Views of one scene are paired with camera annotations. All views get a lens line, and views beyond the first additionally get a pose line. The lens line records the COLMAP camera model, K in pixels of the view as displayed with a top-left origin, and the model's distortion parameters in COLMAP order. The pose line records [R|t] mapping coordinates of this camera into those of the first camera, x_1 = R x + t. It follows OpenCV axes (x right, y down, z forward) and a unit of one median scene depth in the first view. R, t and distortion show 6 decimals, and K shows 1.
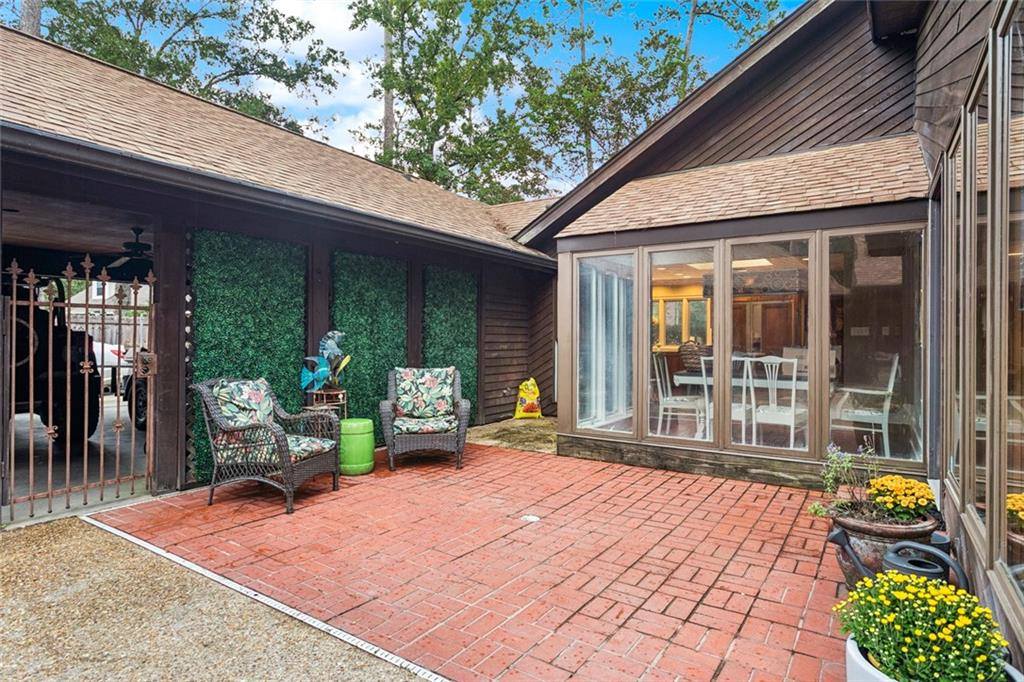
lens RADIAL K [[553.9, 0, 512.0], [0, 553.9, 341.0], [0, 0, 1]] dist [0.003572, 0.000732]
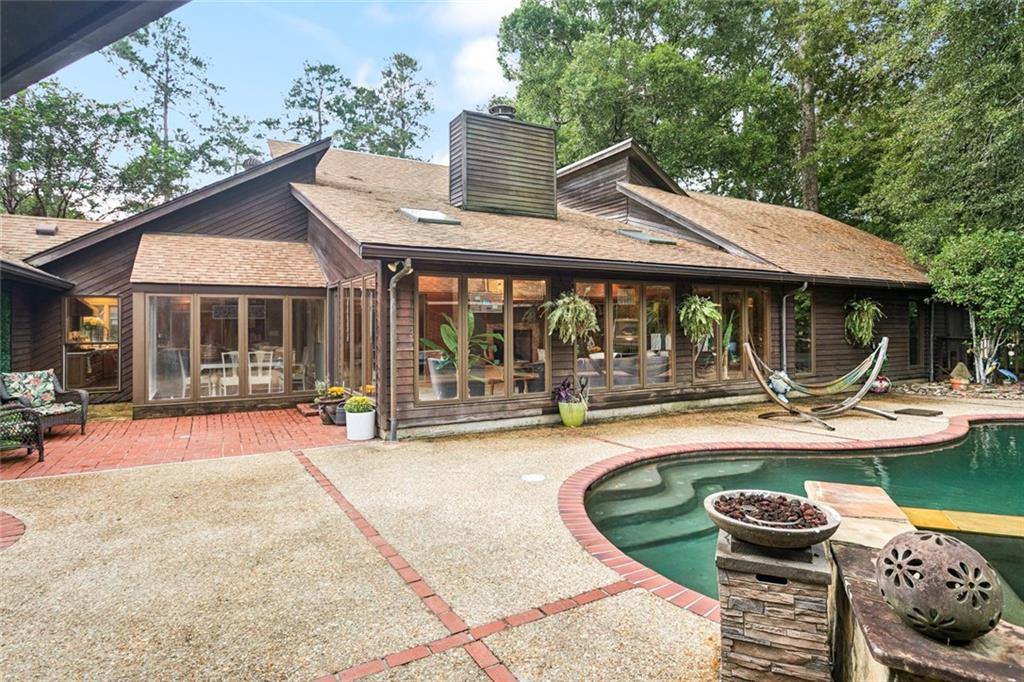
lens RADIAL K [[553.9, 0, 512.0], [0, 553.9, 341.0], [0, 0, 1]] dist [0.003572, 0.000732]
pose [[0.463729, -0.035803, 0.885253, -0.825413], [0.007503, 0.999306, 0.036486, -0.068592], [-0.885945, -0.010277, 0.463676, -0.697444]]
